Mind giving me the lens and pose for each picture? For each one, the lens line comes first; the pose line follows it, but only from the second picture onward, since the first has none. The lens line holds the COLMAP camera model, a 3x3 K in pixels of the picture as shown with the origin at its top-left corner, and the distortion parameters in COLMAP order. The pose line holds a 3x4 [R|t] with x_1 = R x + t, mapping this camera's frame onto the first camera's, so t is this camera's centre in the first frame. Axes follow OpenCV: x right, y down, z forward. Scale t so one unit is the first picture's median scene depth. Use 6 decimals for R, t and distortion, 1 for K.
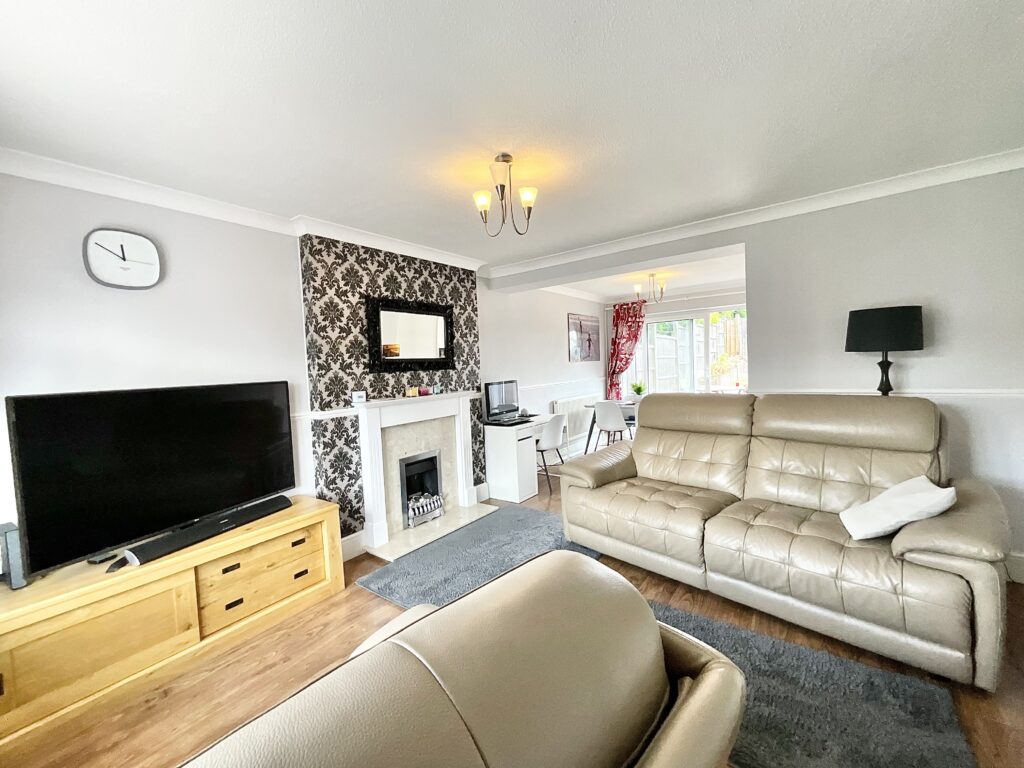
lens RADIAL K [[417.1, 0, 510.6], [0, 417.1, 381.5], [0, 0, 1]] dist [0.001851, 0.000070]
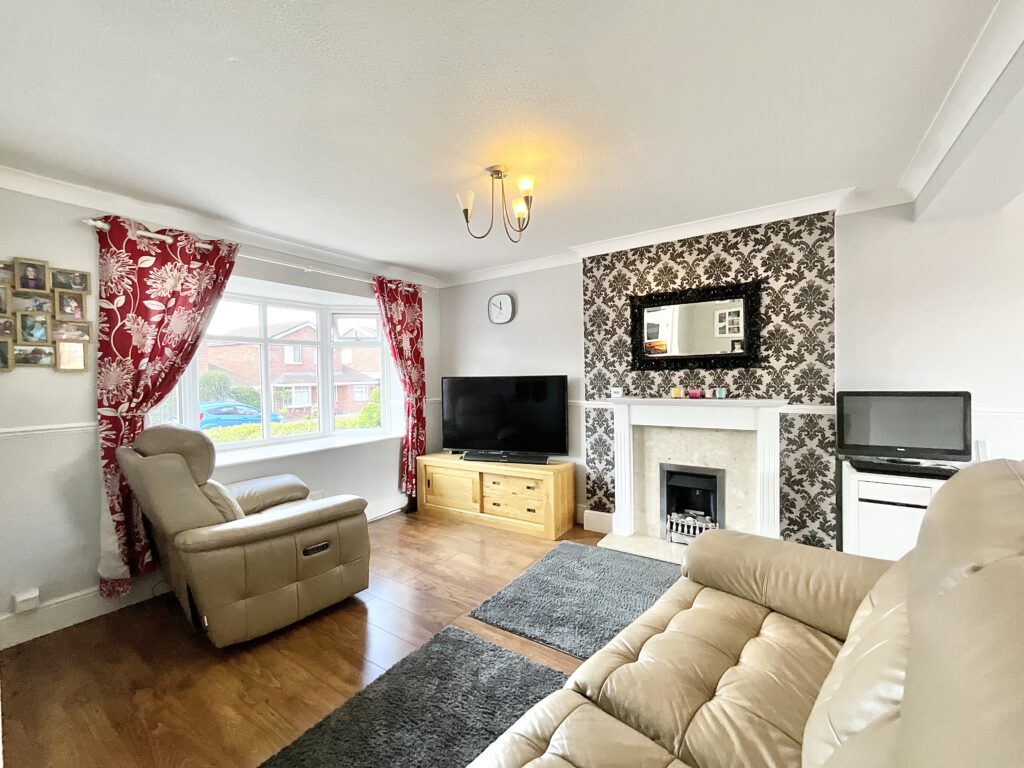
lens RADIAL K [[399.9, 0, 512.0], [0, 399.9, 384.0], [0, 0, 1]] dist [0.000179, 0.000042]
pose [[0.063325, 0.050866, -0.996696, 0.615674], [-0.032074, 0.998288, 0.048909, -0.025213], [0.997477, 0.028871, 0.064849, 0.617290]]
